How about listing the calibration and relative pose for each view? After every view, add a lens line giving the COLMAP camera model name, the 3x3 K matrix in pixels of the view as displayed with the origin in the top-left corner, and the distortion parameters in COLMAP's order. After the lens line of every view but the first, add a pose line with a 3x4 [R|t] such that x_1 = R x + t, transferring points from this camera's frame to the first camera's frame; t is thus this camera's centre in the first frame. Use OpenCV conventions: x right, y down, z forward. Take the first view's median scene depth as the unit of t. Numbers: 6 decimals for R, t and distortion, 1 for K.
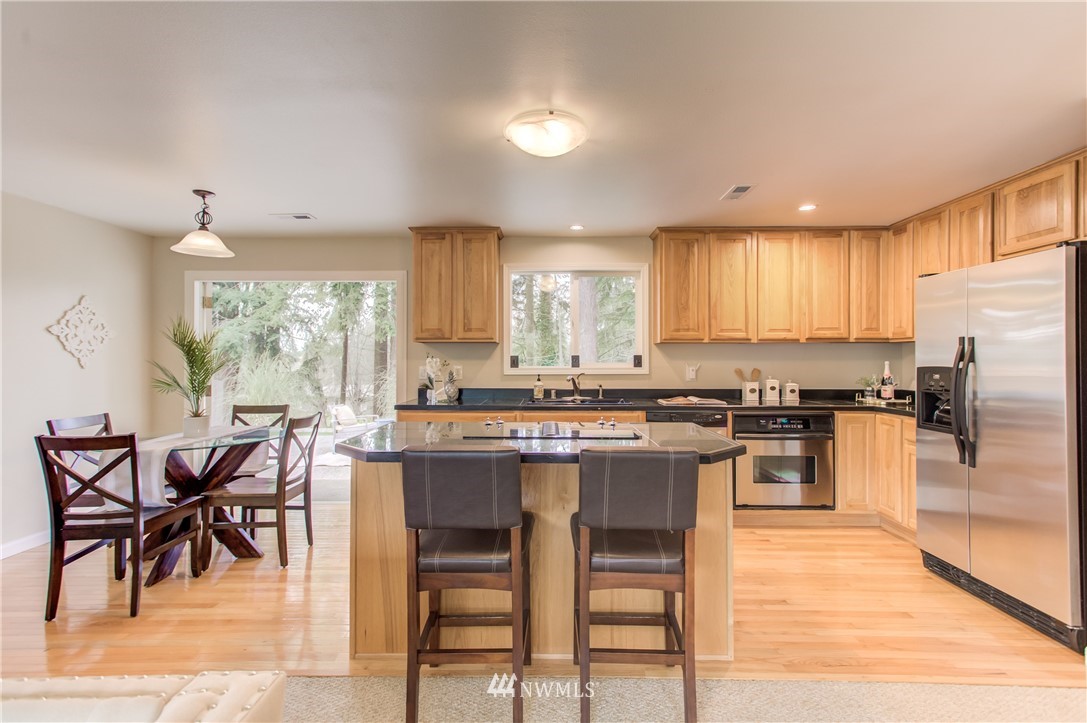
lens RADIAL K [[516.7, 0, 546.6], [0, 516.7, 356.8], [0, 0, 1]] dist [0.014145, 0.001891]
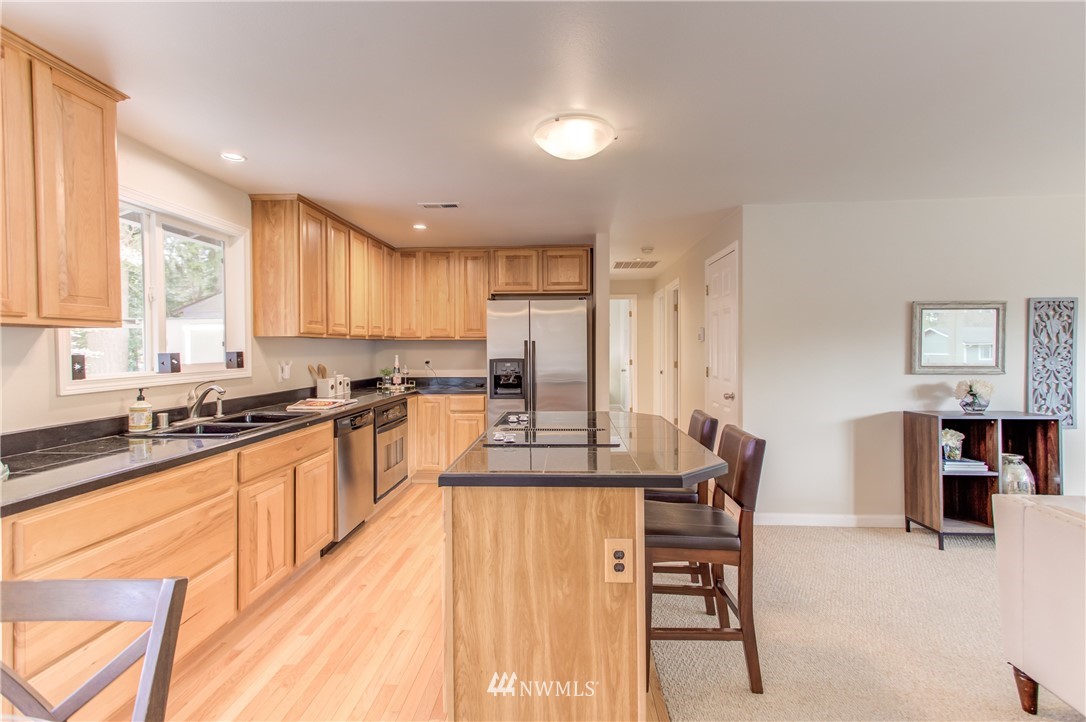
lens RADIAL K [[516.2, 0, 546.0], [0, 516.2, 356.3], [0, 0, 1]] dist [0.014145, 0.001891]
pose [[0.041621, -0.017521, 0.998980, -0.584101], [-0.002682, 0.999841, 0.017648, -0.011546], [-0.999130, -0.003414, 0.041568, 0.578576]]
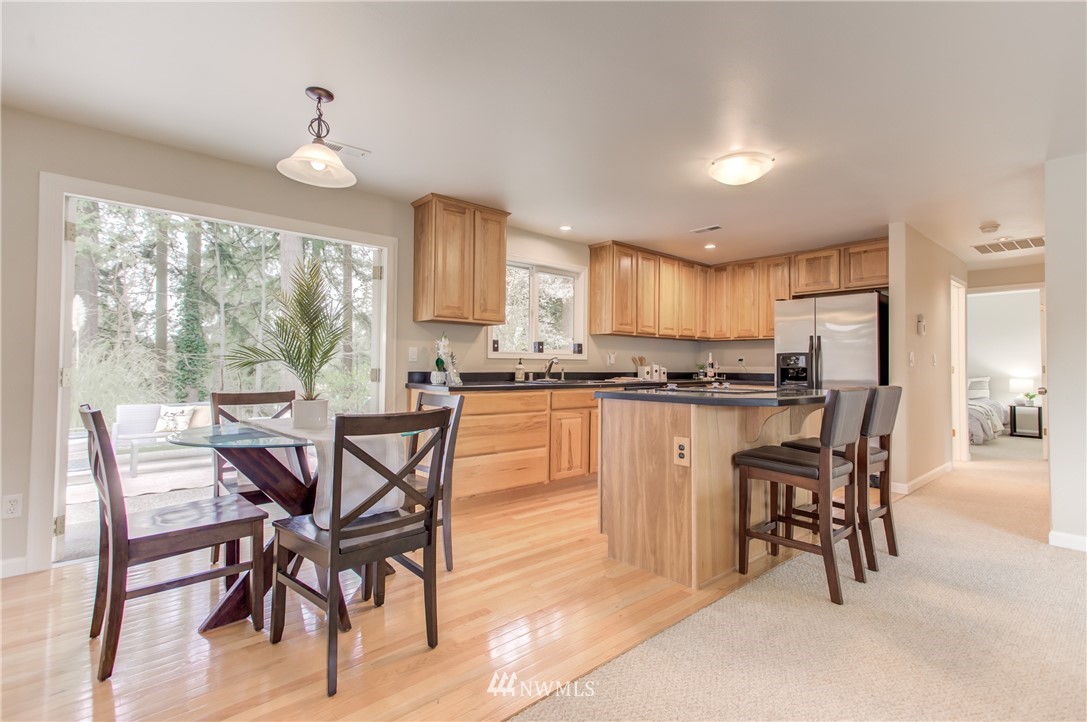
lens RADIAL K [[511.0, 0, 545.4], [0, 511.0, 356.0], [0, 0, 1]] dist [0.016782, 0.001633]
pose [[0.740714, 0.020369, 0.671512, -0.720440], [-0.013020, 0.999788, -0.015965, 0.048366], [-0.671695, 0.003082, 0.740822, 0.202048]]
